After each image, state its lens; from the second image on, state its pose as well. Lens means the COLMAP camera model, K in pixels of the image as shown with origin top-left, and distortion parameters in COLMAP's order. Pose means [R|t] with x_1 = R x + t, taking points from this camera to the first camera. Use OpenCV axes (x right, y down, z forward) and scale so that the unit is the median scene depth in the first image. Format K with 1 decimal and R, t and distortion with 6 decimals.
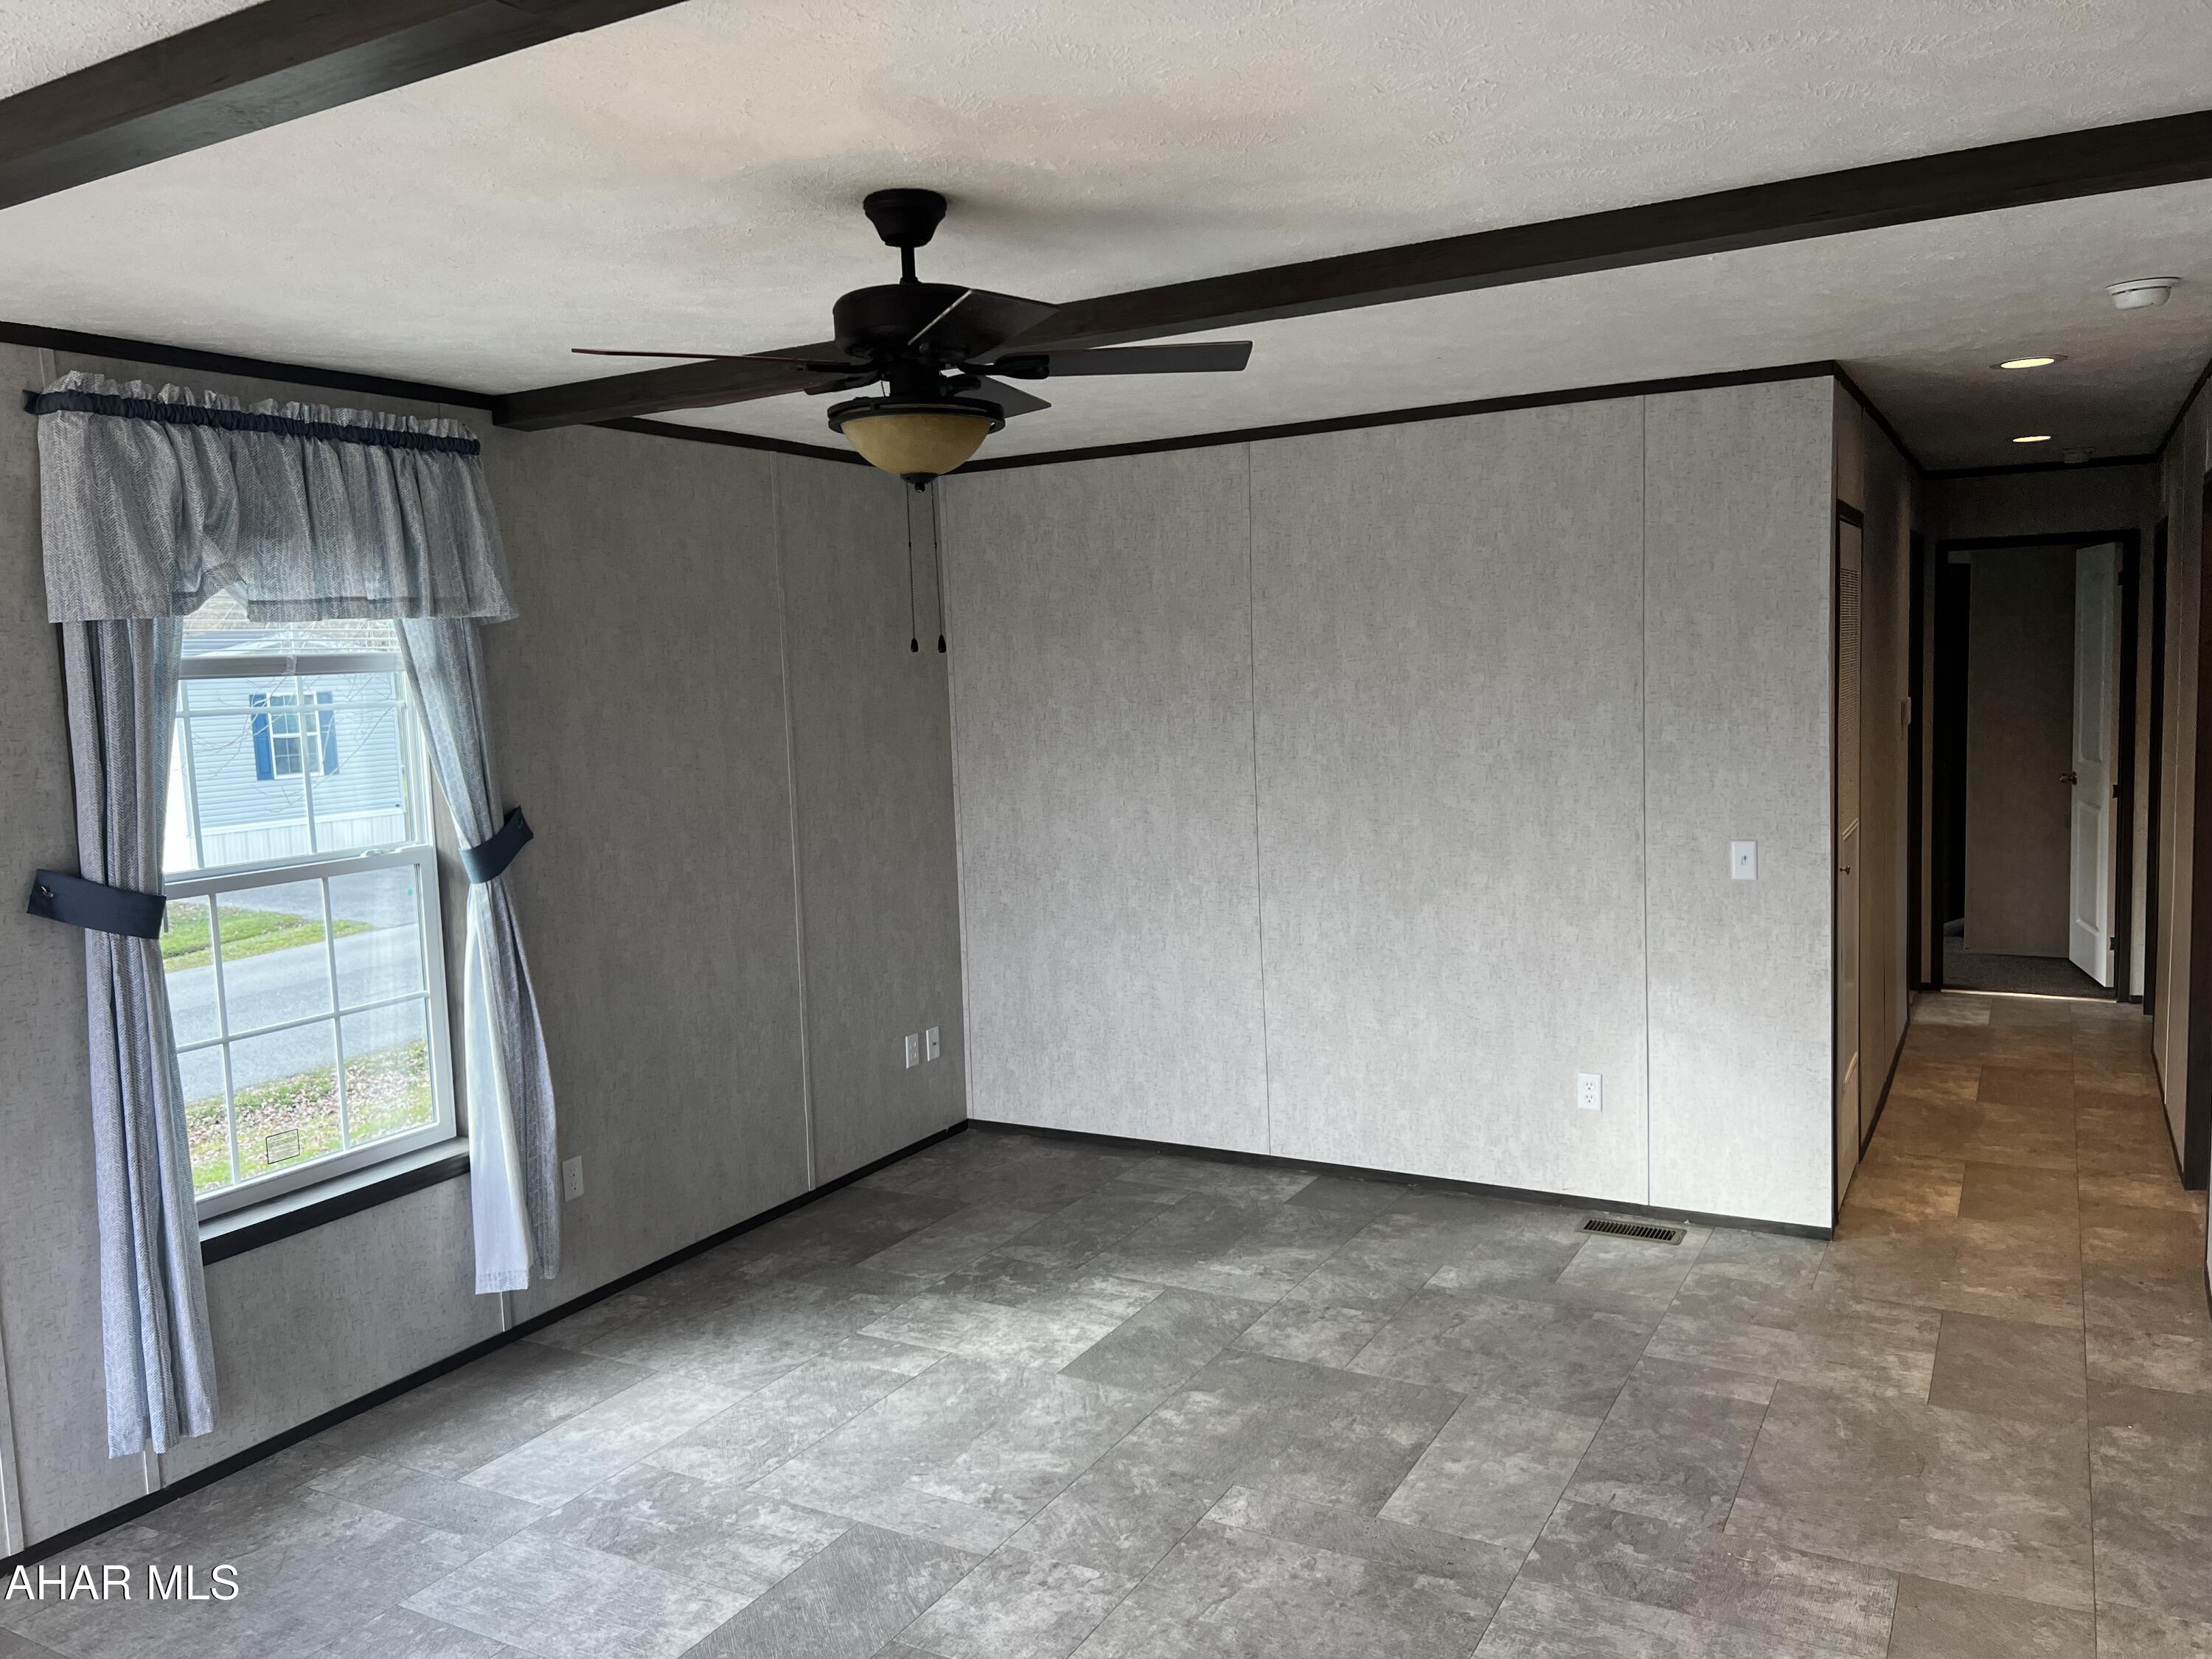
lens RADIAL K [[1672.6, 0, 1107.8], [0, 1672.6, 809.6], [0, 0, 1]] dist [0.084104, -0.073461]
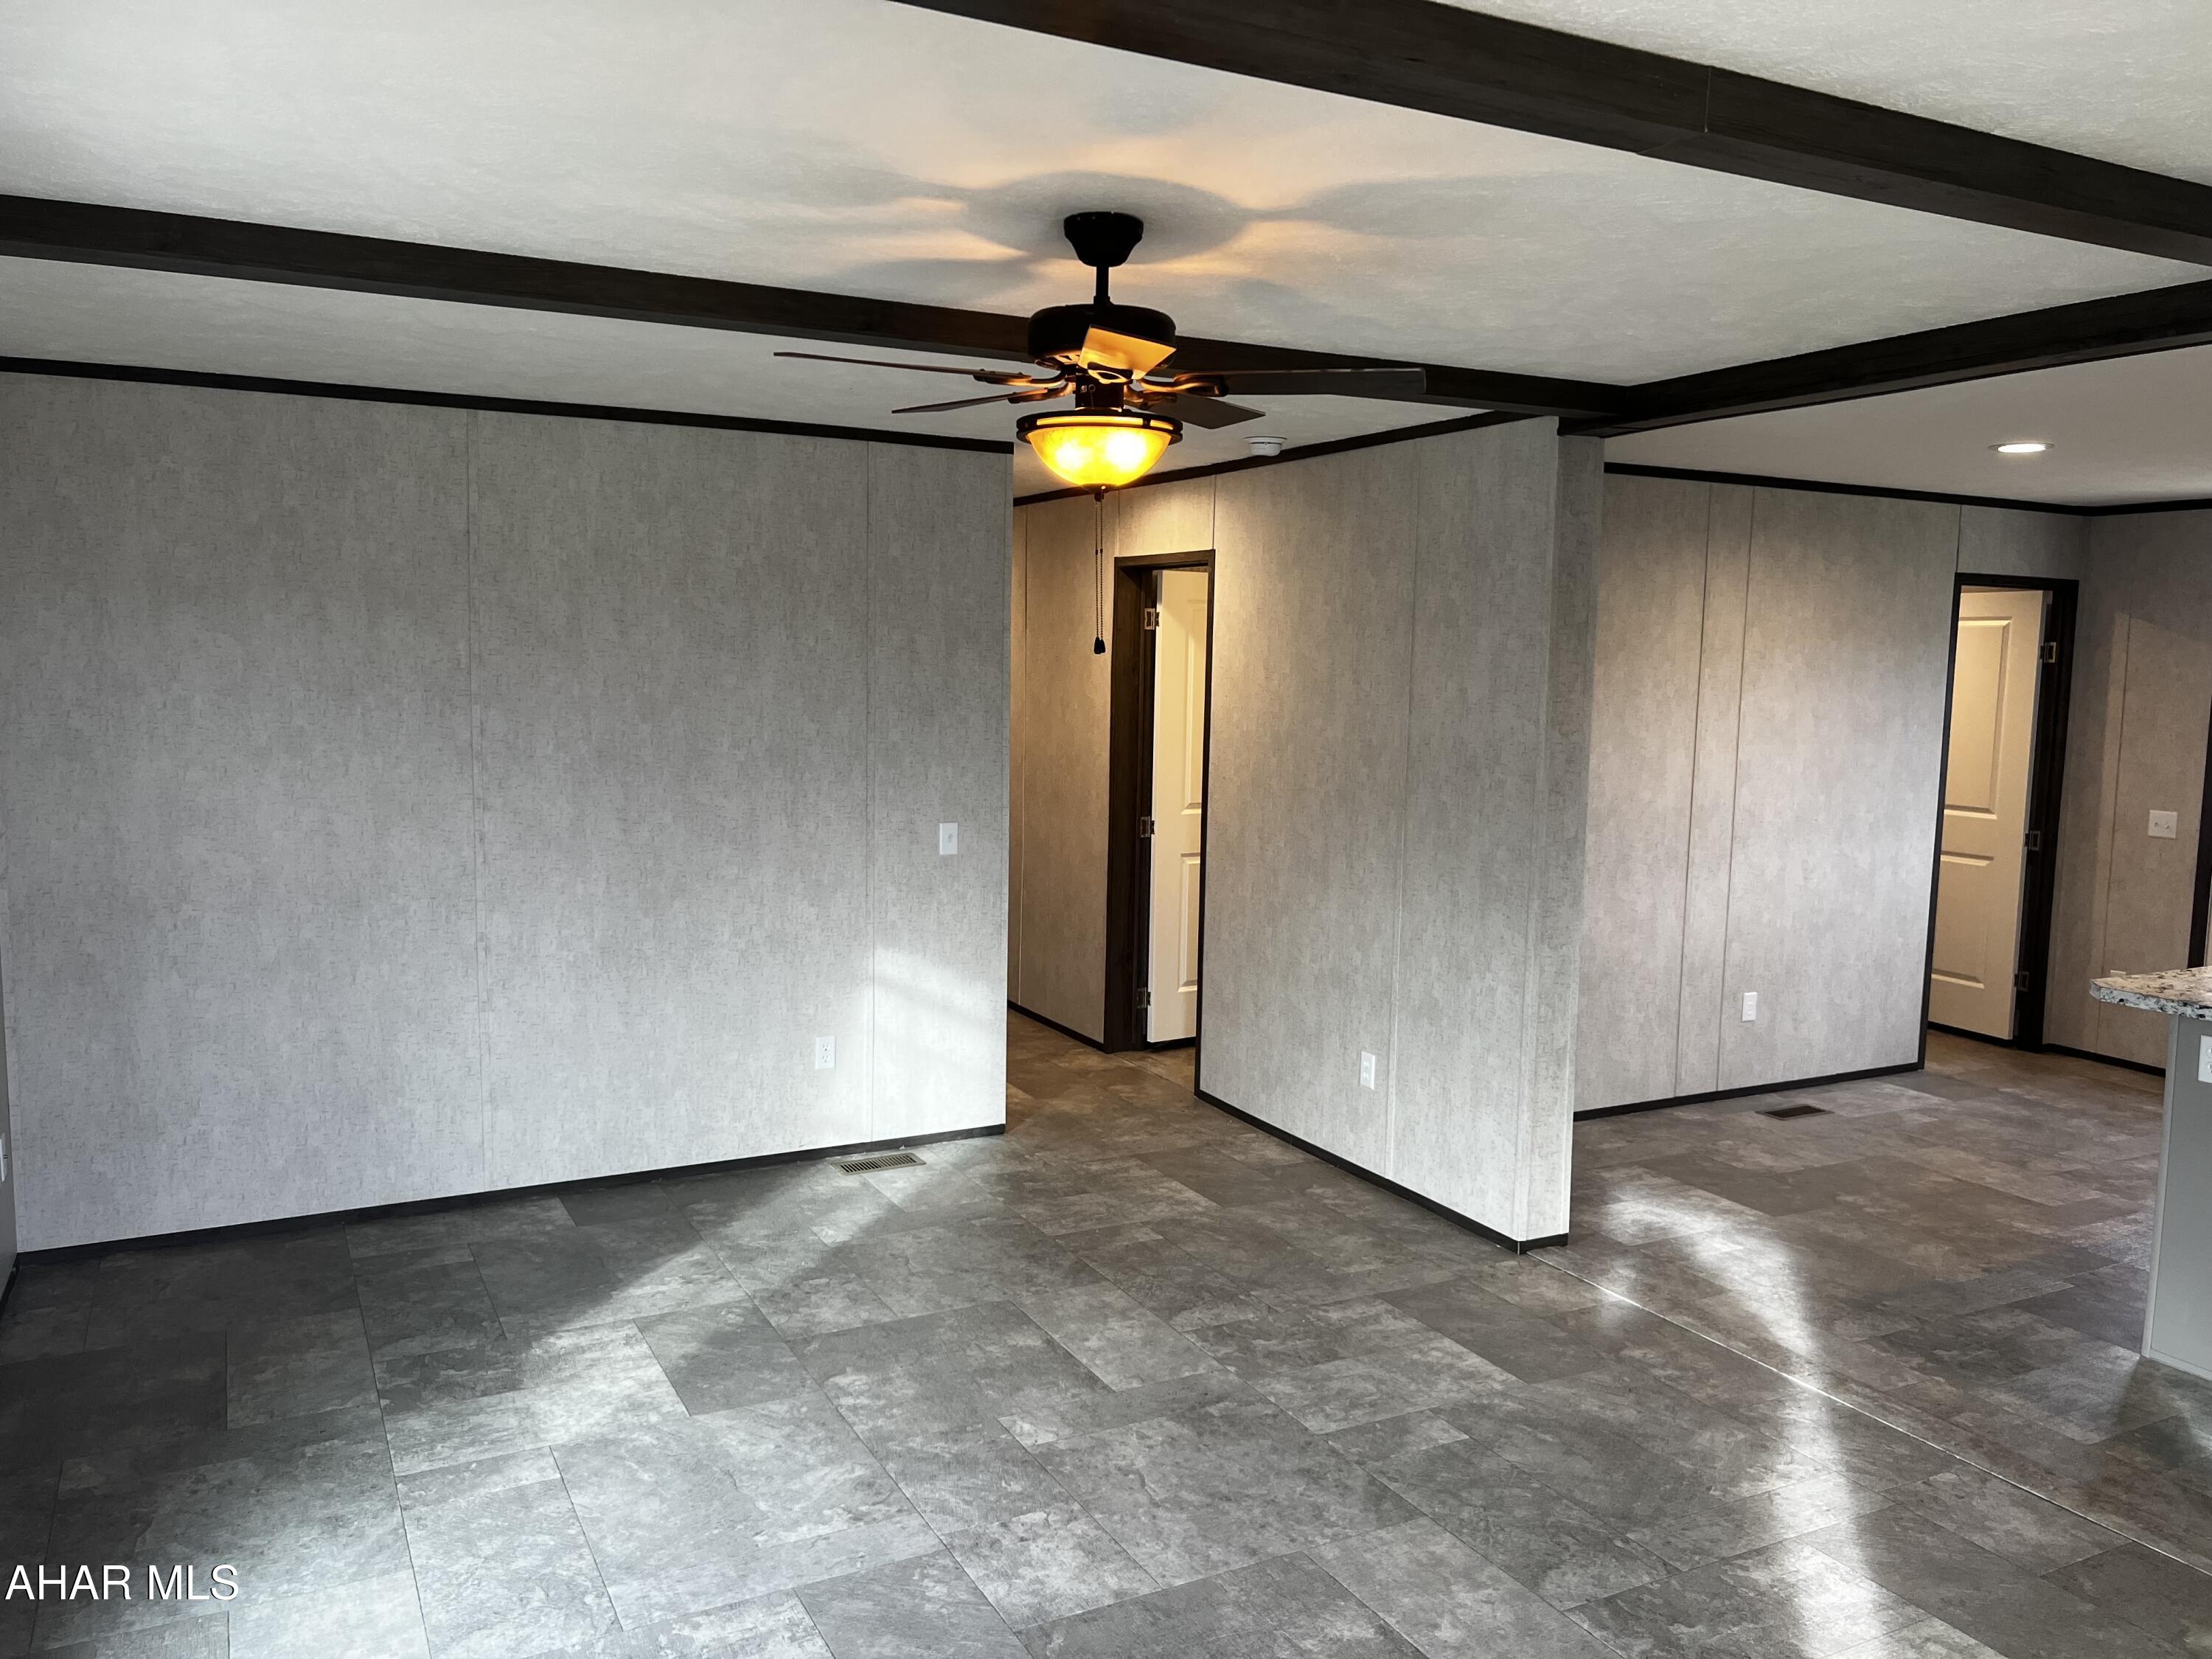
lens RADIAL K [[1672.6, 0, 1093.2], [0, 1672.6, 806.4], [0, 0, 1]] dist [0.084104, -0.073461]
pose [[0.545074, -0.029431, 0.837871, -0.580830], [0.034375, 0.999328, 0.012740, -0.005154], [-0.837683, 0.021857, 0.545720, 0.253325]]
